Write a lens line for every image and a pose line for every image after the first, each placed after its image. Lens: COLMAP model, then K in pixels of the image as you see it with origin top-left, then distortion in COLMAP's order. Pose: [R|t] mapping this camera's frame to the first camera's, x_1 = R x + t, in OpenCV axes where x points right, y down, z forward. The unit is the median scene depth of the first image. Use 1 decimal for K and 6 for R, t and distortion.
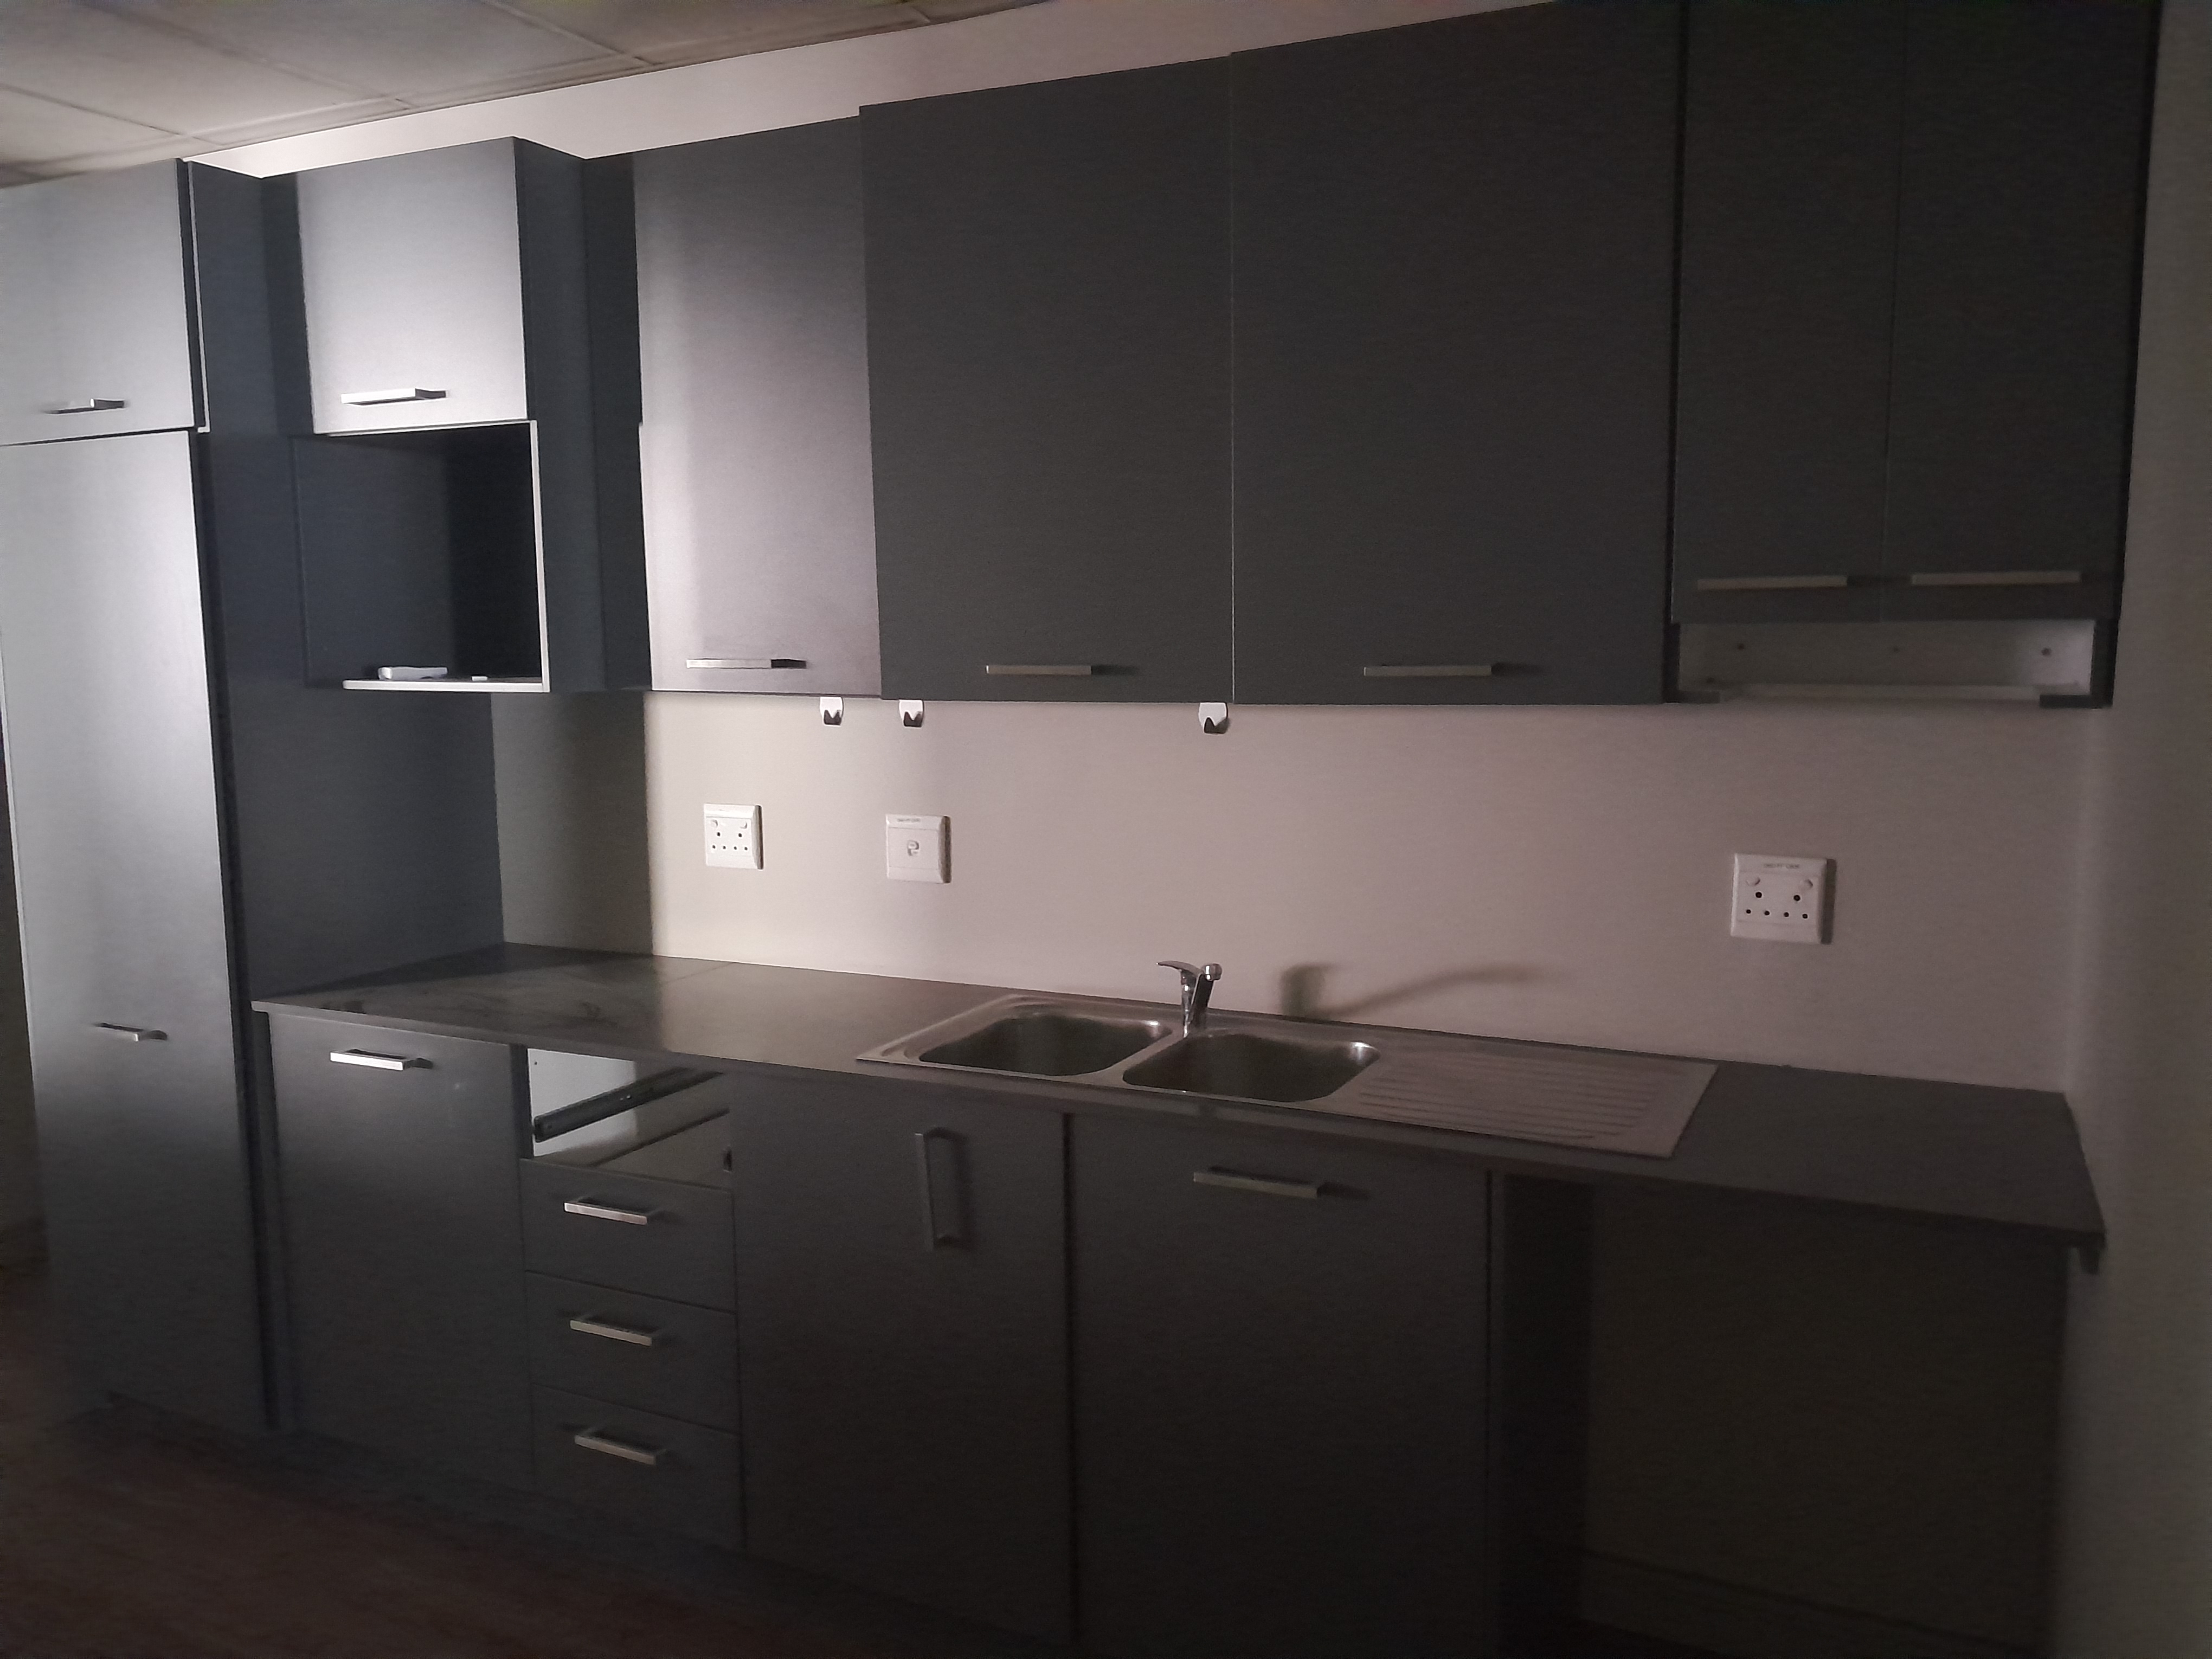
lens RADIAL K [[1711.7, 0, 1108.3], [0, 1711.7, 832.9], [0, 0, 1]] dist [0.081687, -0.115458]
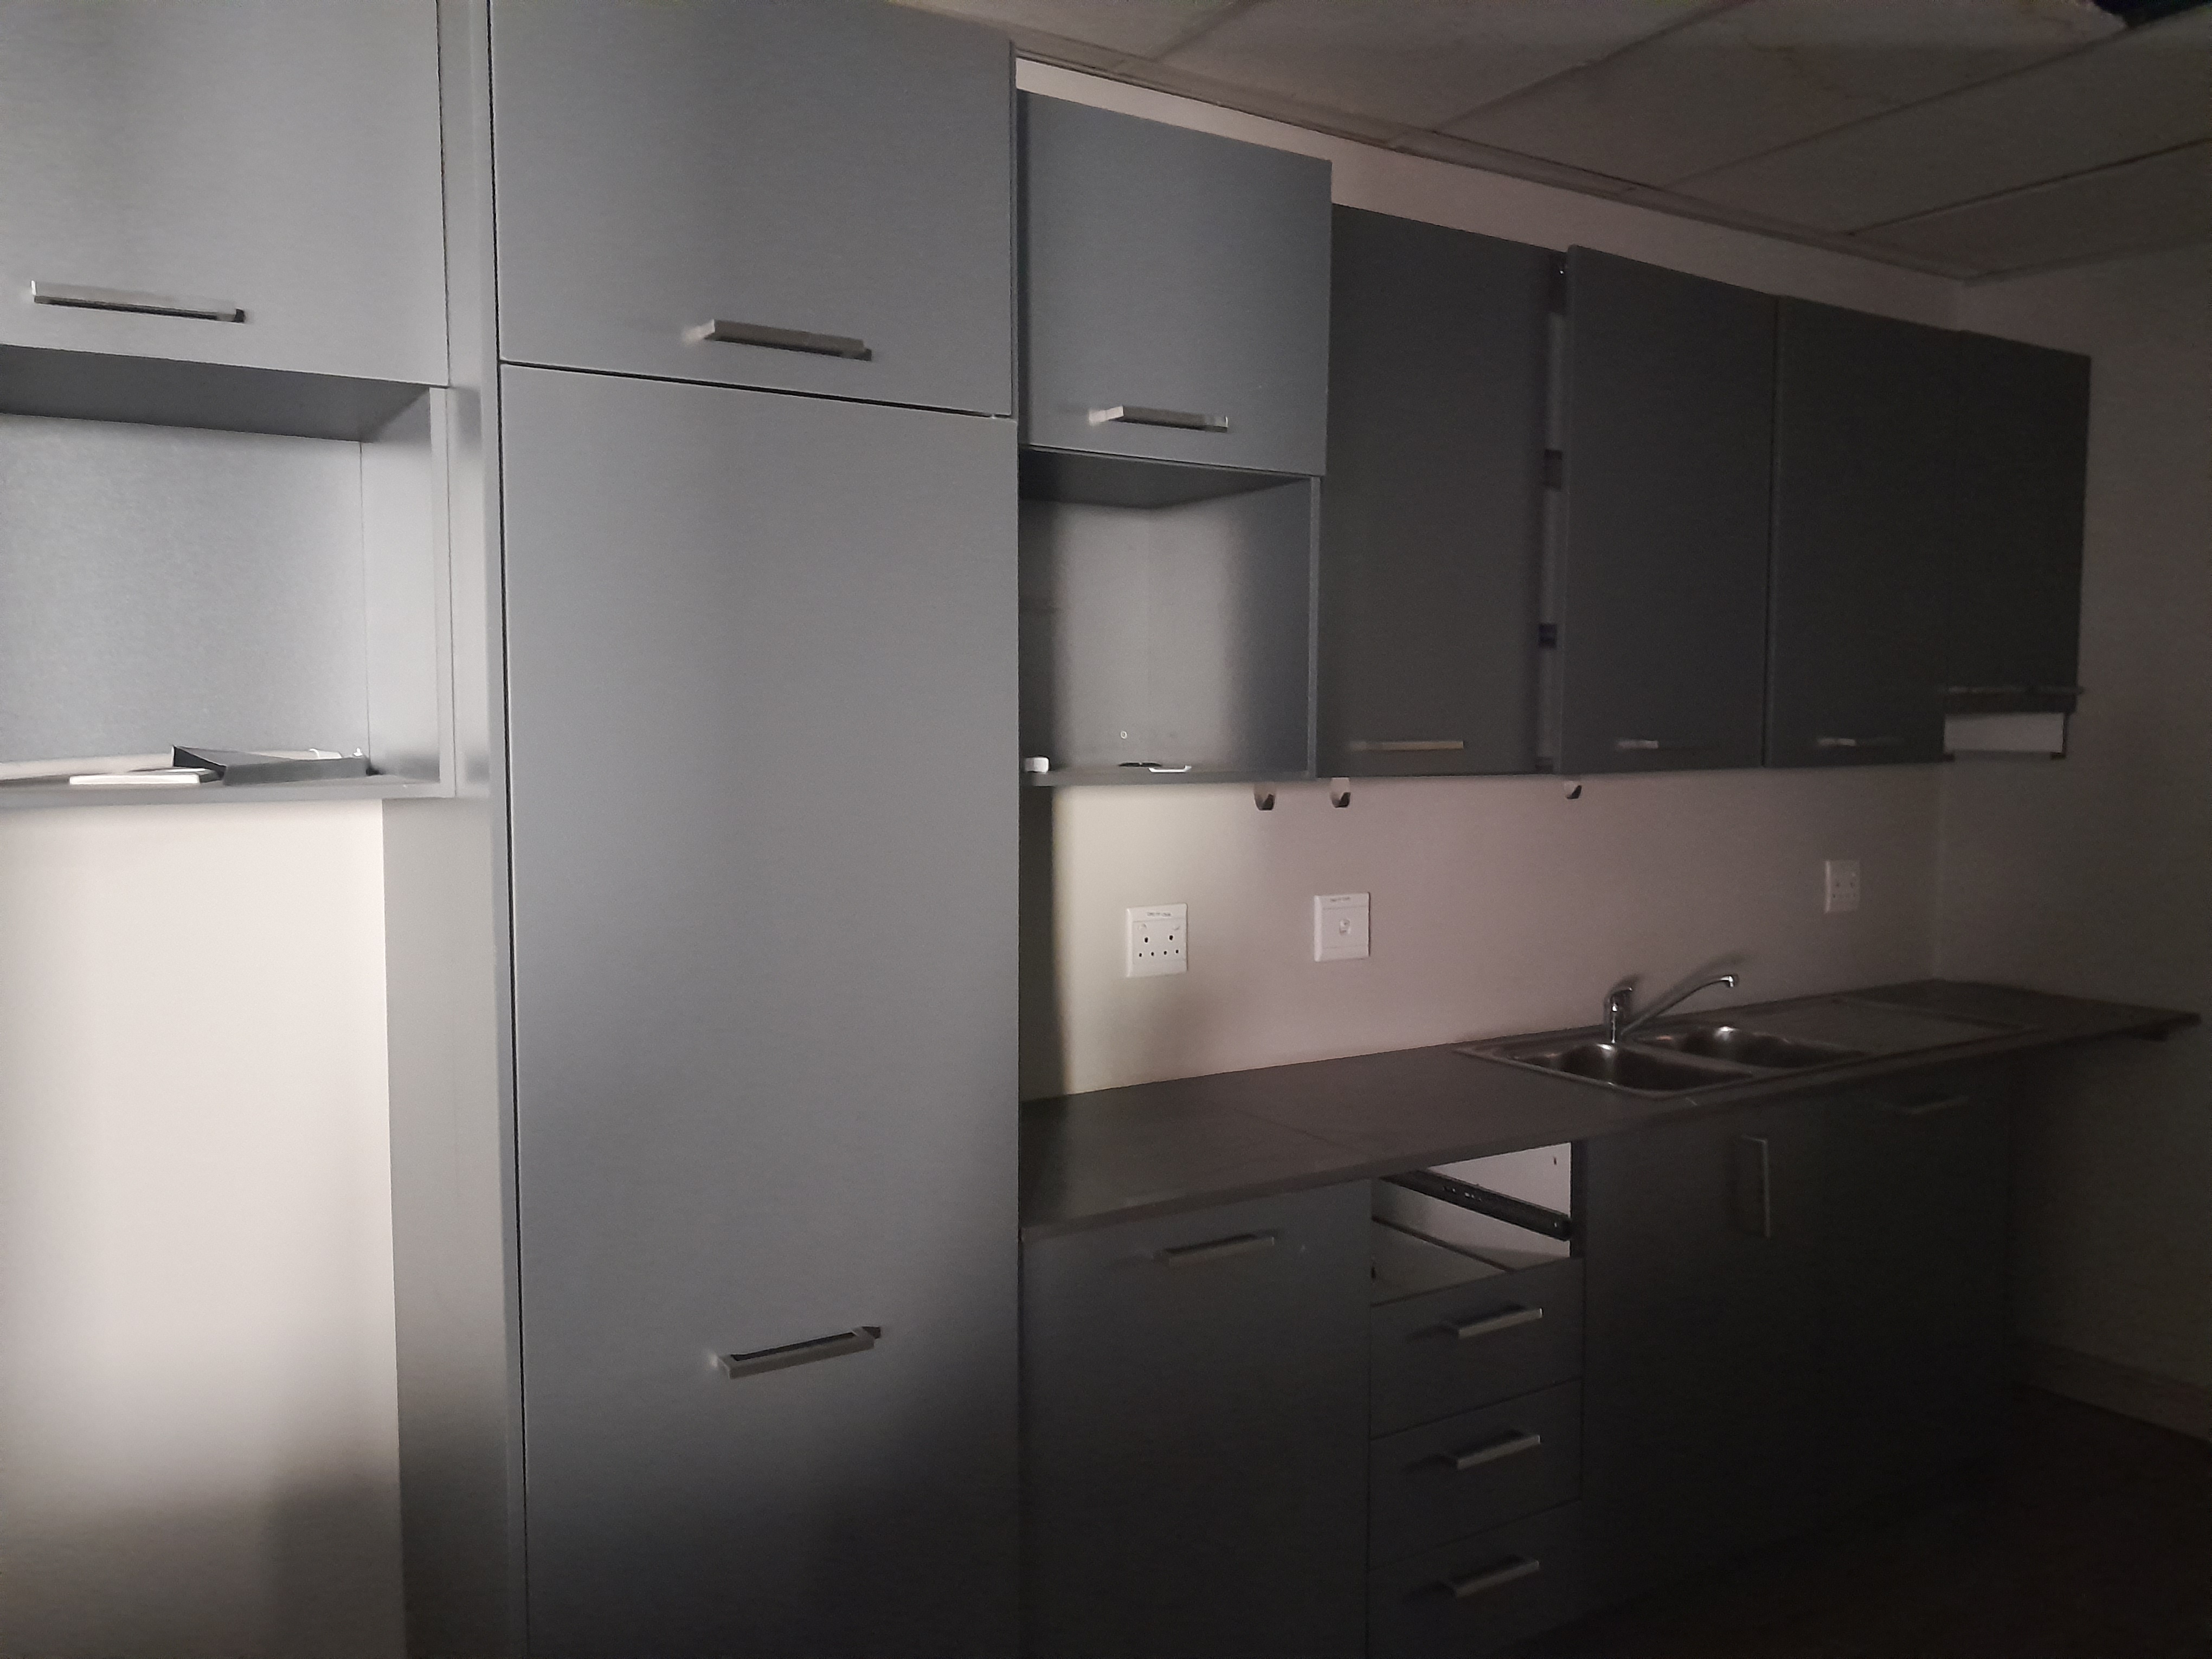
lens RADIAL K [[1711.7, 0, 1108.3], [0, 1711.7, 832.9], [0, 0, 1]] dist [0.081687, -0.115458]
pose [[0.542948, -0.048324, 0.838375, -1.026117], [0.098499, 0.995116, -0.006432, -0.053049], [-0.833970, 0.086072, 0.545056, 0.562480]]
